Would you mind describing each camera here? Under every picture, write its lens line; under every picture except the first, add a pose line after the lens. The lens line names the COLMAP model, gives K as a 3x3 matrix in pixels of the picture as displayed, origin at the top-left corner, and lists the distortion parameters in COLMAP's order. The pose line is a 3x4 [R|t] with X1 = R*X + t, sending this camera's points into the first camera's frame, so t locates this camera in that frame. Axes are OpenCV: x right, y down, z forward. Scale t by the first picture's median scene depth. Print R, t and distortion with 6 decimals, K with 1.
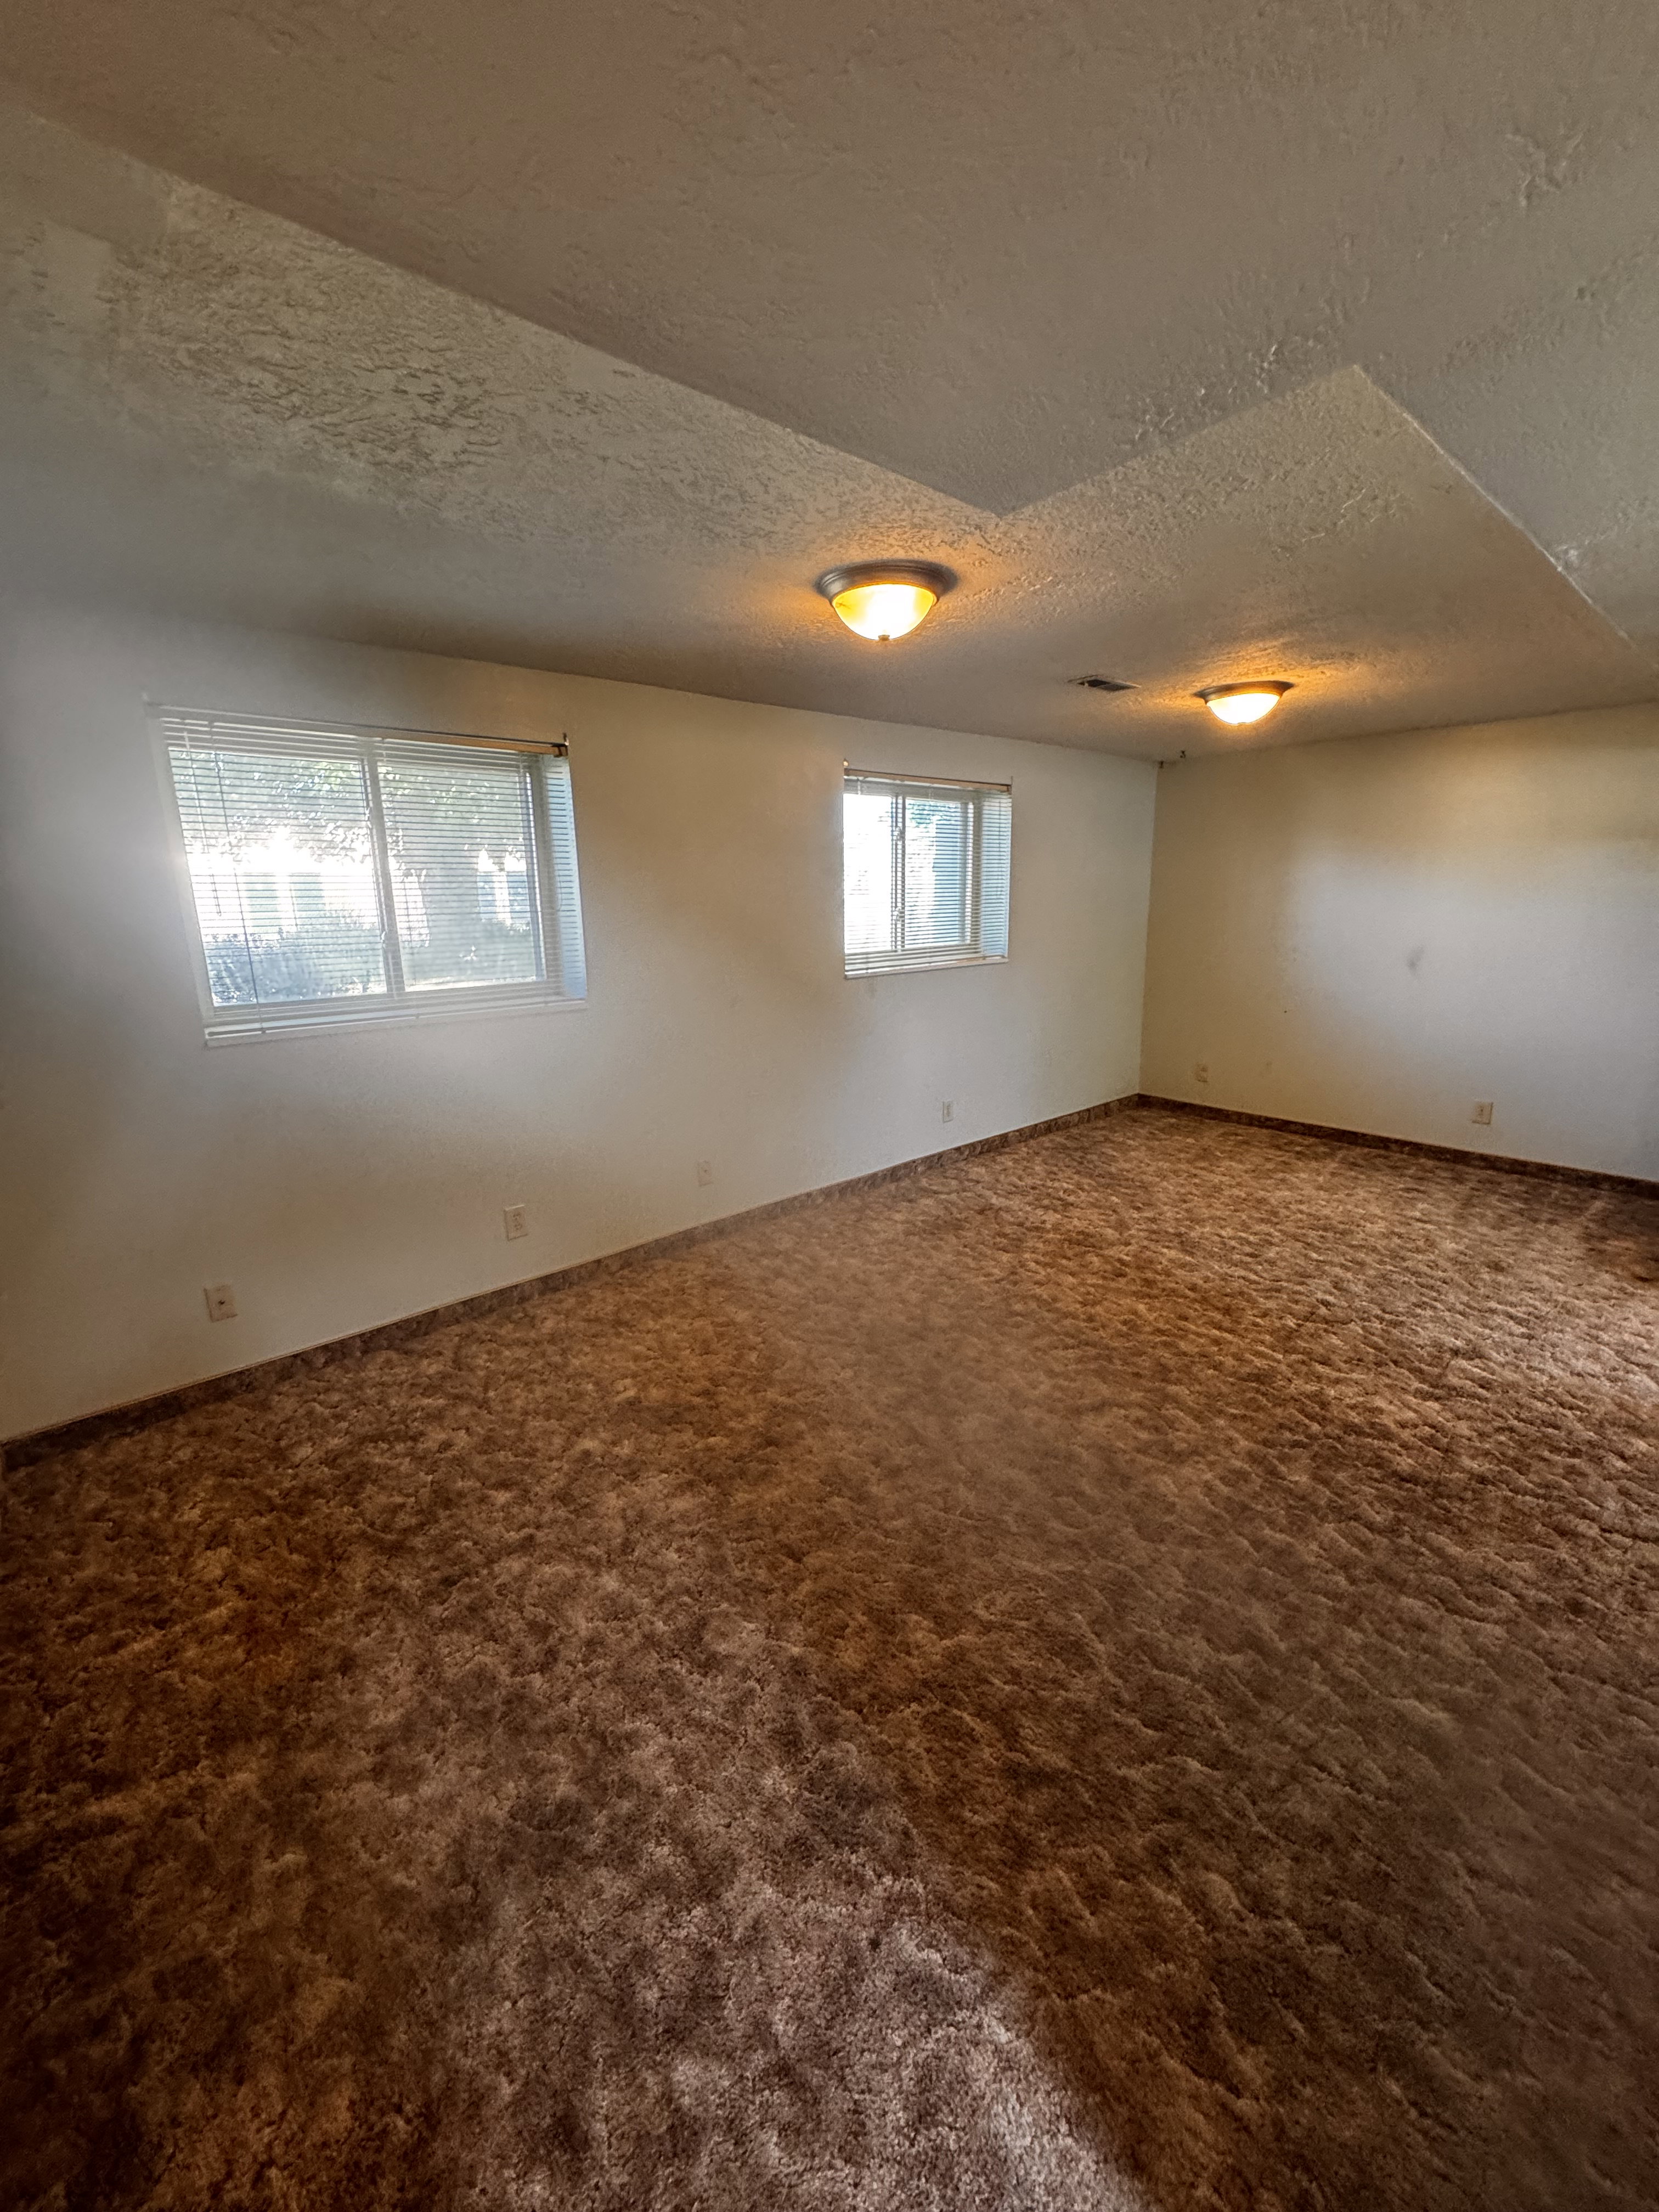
lens RADIAL K [[885.2, 0, 829.8], [0, 885.2, 1099.4], [0, 0, 1]] dist [-0.003728, 0.000360]
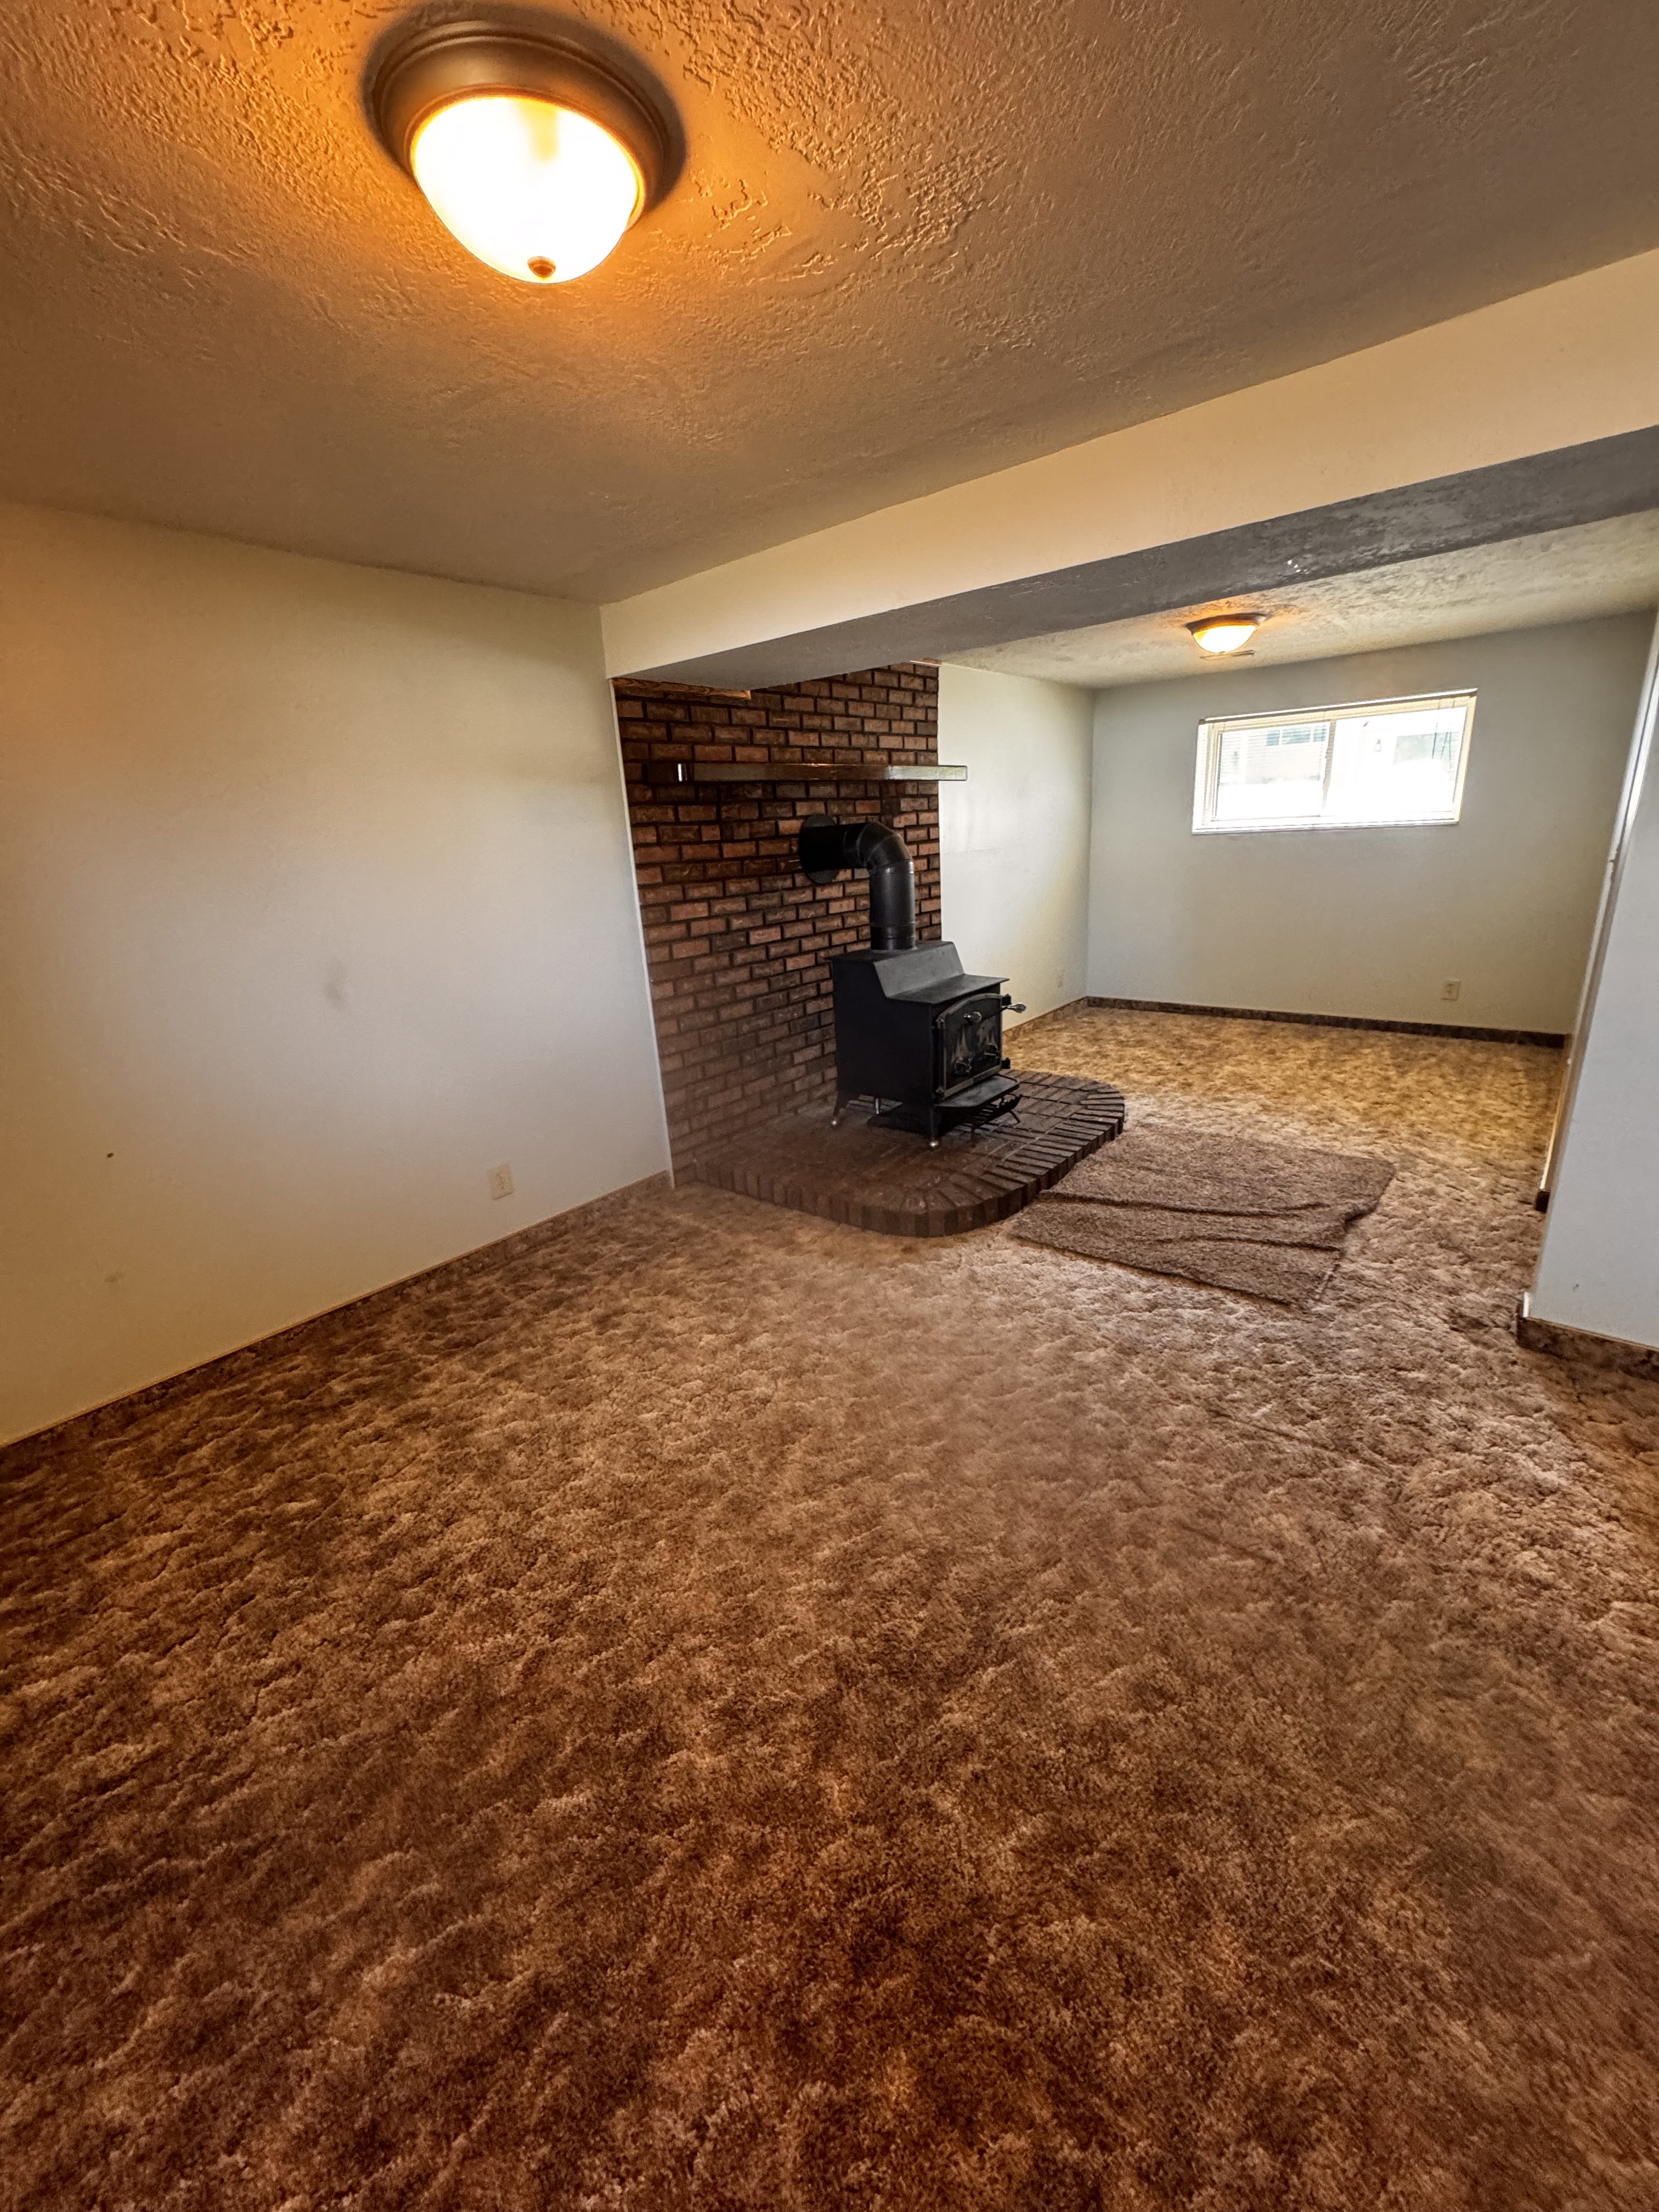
lens RADIAL K [[885.2, 0, 829.8], [0, 885.2, 1101.0], [0, 0, 1]] dist [-0.003728, 0.000360]
pose [[-0.148885, -0.265782, 0.952467, 0.069428], [0.286706, 0.910226, 0.298811, -0.186218], [-0.946379, 0.317566, -0.059318, 0.838859]]
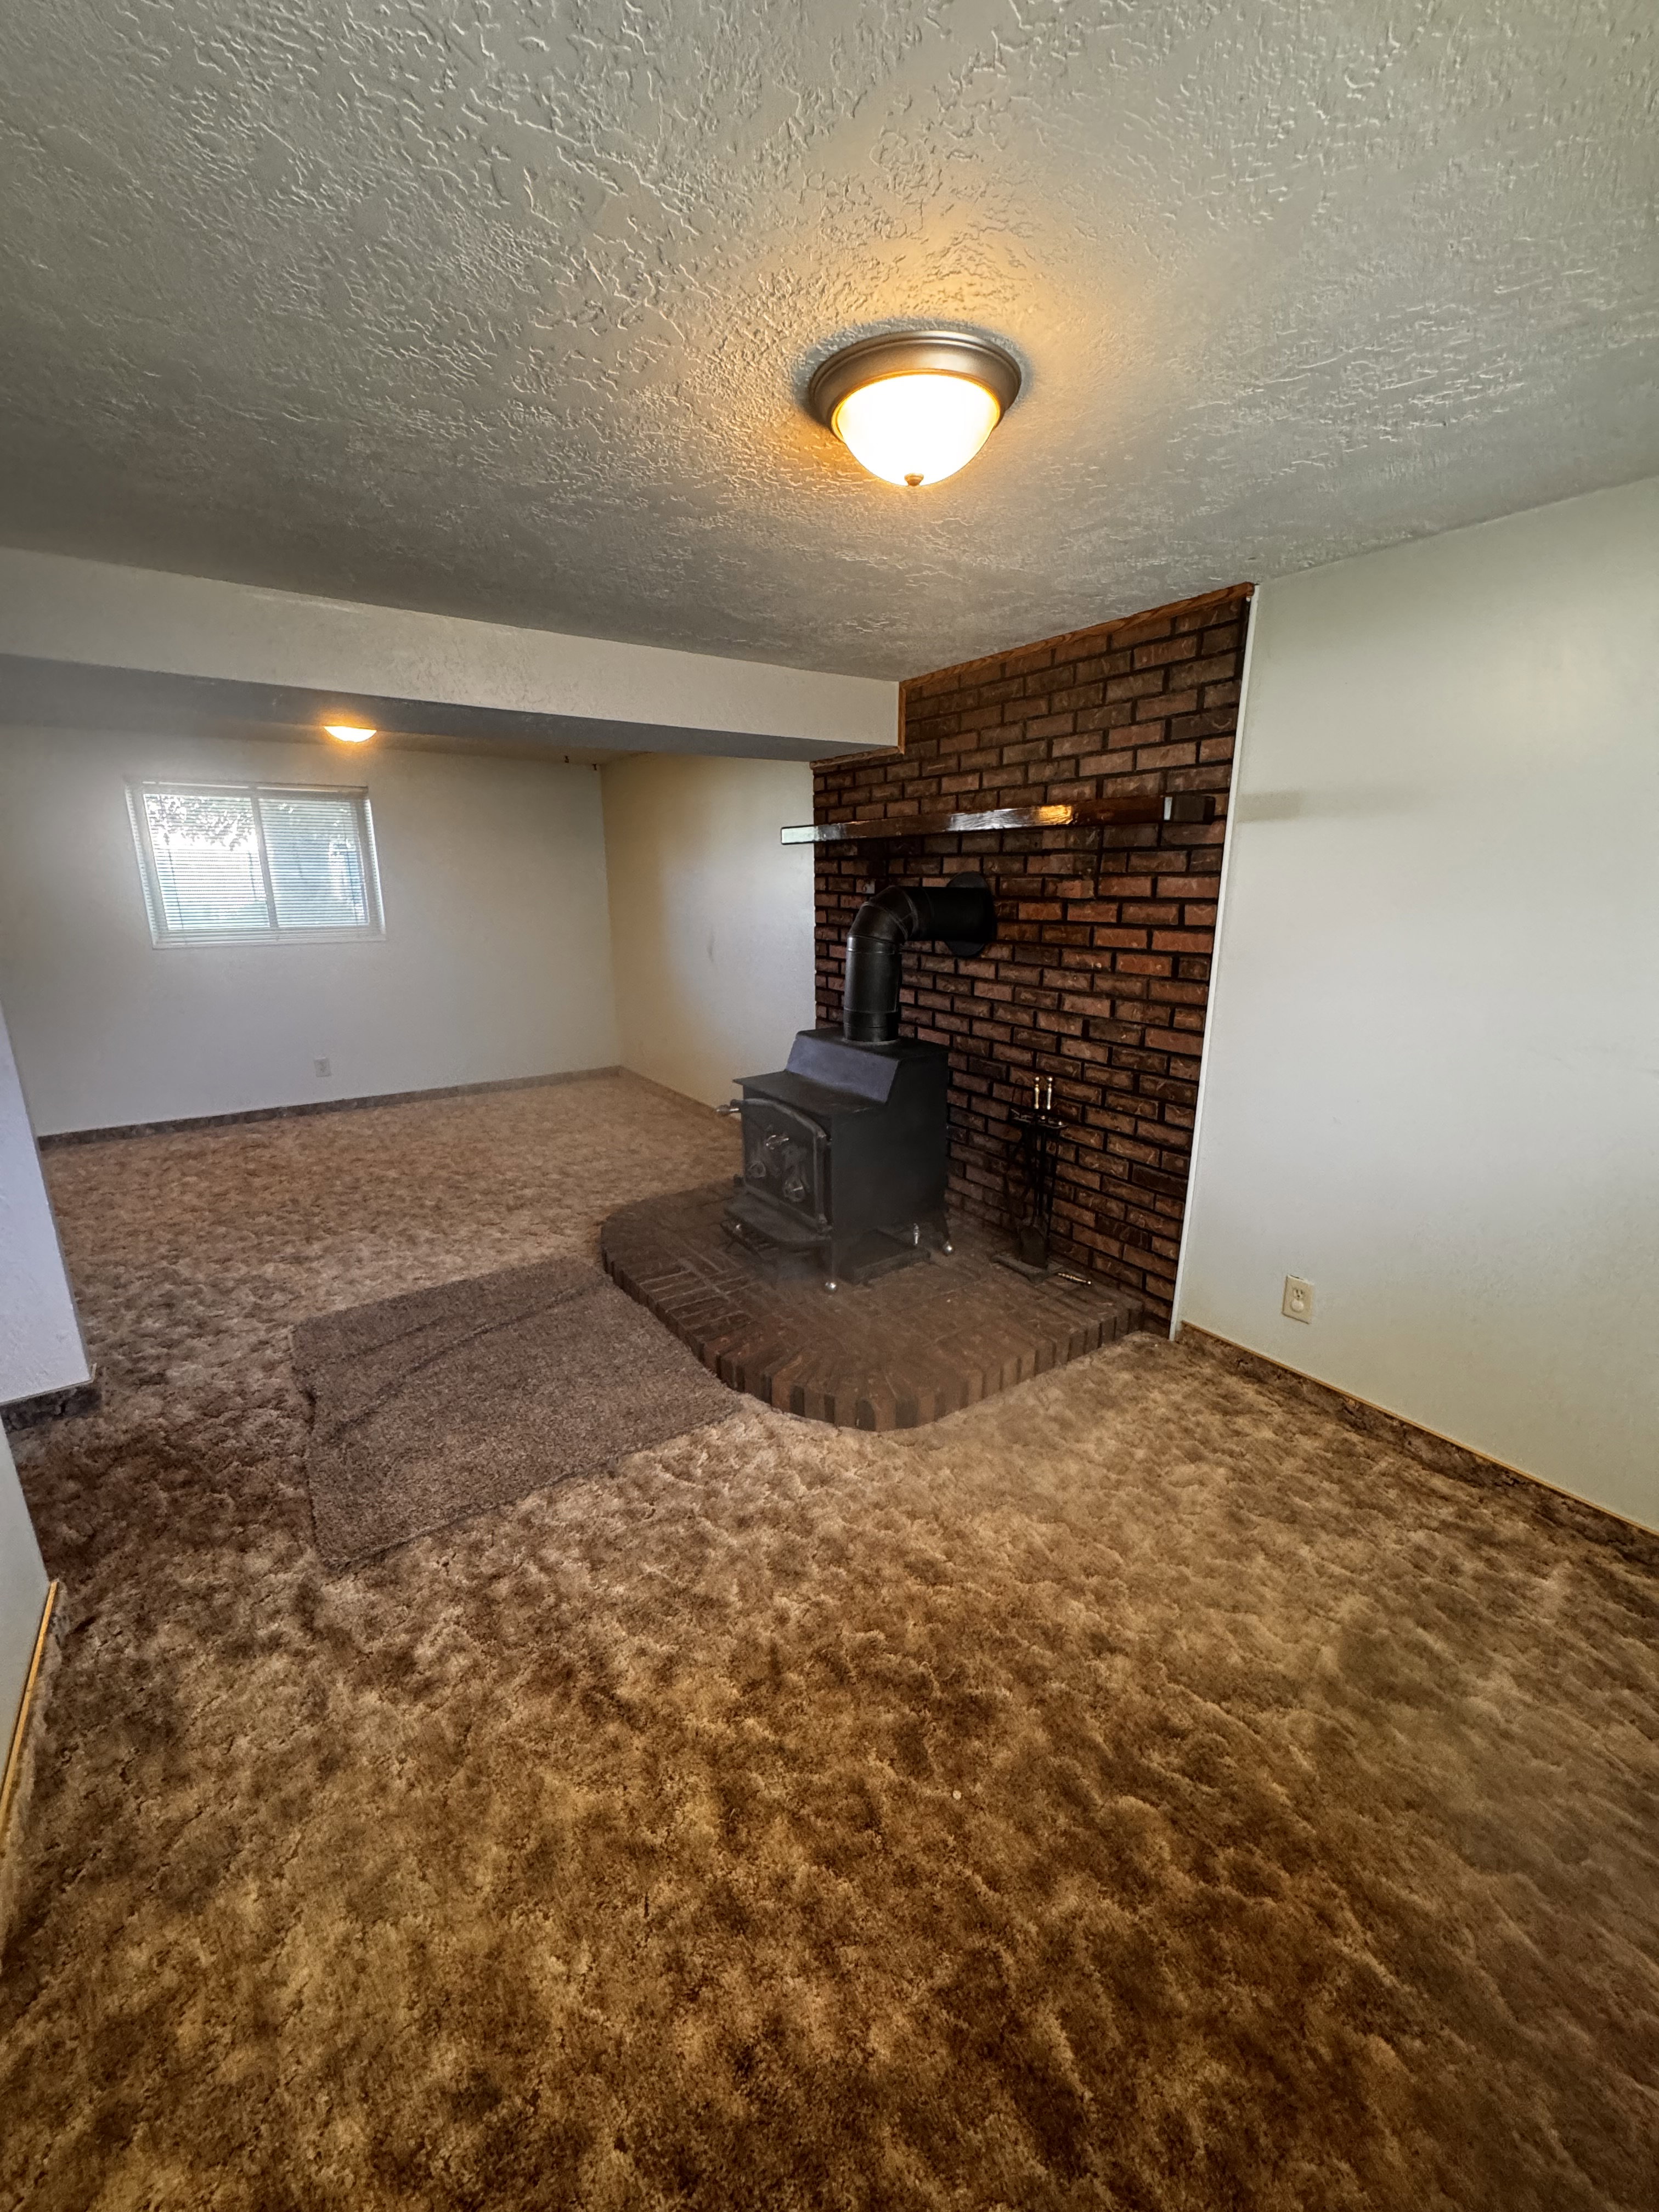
lens RADIAL K [[885.2, 0, 832.8], [0, 885.2, 1098.4], [0, 0, 1]] dist [-0.003728, 0.000360]
pose [[0.992767, 0.046349, -0.110753, 1.041983], [-0.044693, 0.998849, 0.017390, 0.004114], [0.111432, -0.012314, 0.993696, -0.094878]]
